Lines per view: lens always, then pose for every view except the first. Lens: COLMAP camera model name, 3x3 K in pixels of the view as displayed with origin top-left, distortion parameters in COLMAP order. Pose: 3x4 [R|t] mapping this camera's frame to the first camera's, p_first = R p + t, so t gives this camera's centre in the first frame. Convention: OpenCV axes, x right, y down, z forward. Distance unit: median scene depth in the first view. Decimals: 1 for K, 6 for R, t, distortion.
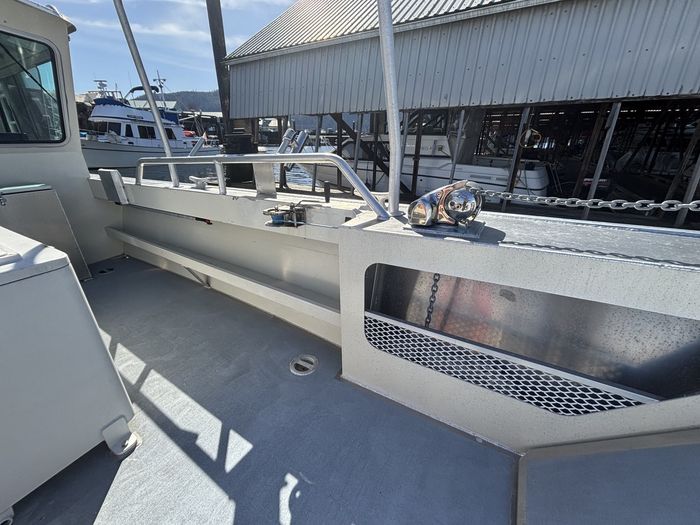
lens RADIAL K [[286.1, 0, 353.3], [0, 286.1, 265.5], [0, 0, 1]] dist [0.003372, -0.000959]
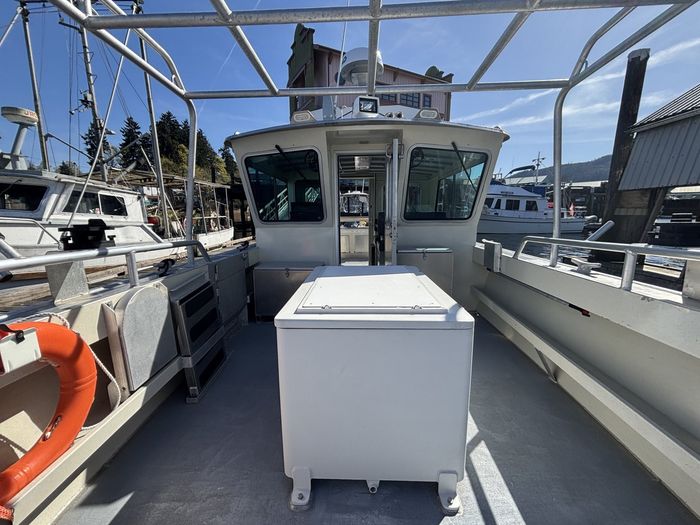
lens RADIAL K [[286.1, 0, 348.0], [0, 286.1, 266.4], [0, 0, 1]] dist [0.003372, -0.000959]
pose [[0.468181, 0.166182, -0.867865, -0.093233], [-0.351066, 0.936296, -0.010102, -0.018670], [0.810900, 0.309408, 0.496697, -0.042909]]
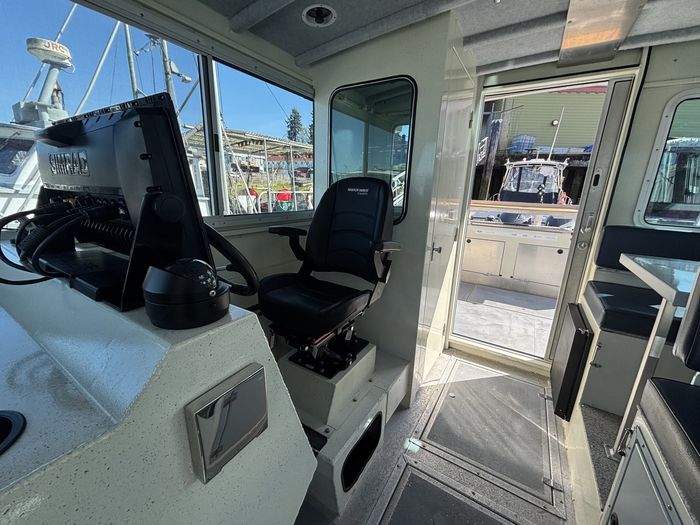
lens RADIAL K [[286.1, 0, 349.2], [0, 286.1, 266.7], [0, 0, 1]] dist [0.003372, -0.000959]
pose [[-0.031310, 0.275315, -0.960844, -1.766686], [-0.423098, 0.867288, 0.262295, -0.403447], [0.905543, 0.414744, 0.089331, 0.797135]]
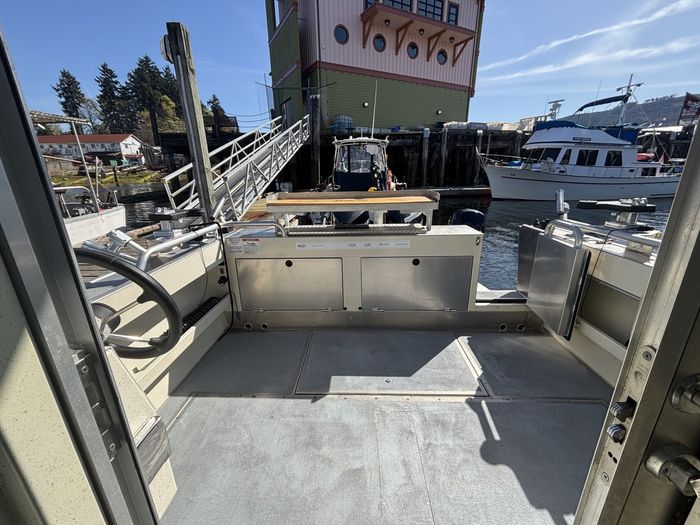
lens RADIAL K [[286.1, 0, 351.6], [0, 286.1, 266.5], [0, 0, 1]] dist [0.003372, -0.000959]
pose [[0.473245, 0.275579, -0.836717, -3.117207], [-0.338337, 0.933823, 0.116199, -0.706596], [0.813368, 0.228101, 0.535166, 1.477043]]
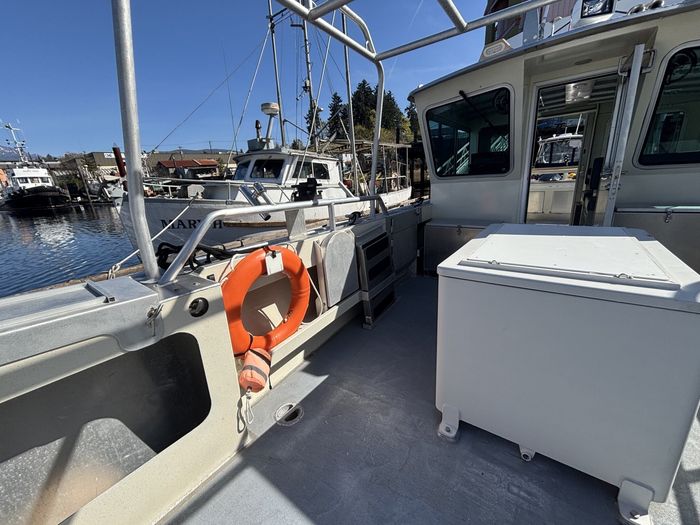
lens RADIAL K [[286.1, 0, 352.0], [0, 286.1, 267.7], [0, 0, 1]] dist [0.003372, -0.000959]
pose [[-0.088680, 0.309830, -0.946647, -0.063146], [-0.338036, 0.884626, 0.321198, -0.010495], [0.936946, 0.348485, 0.026285, -0.034595]]
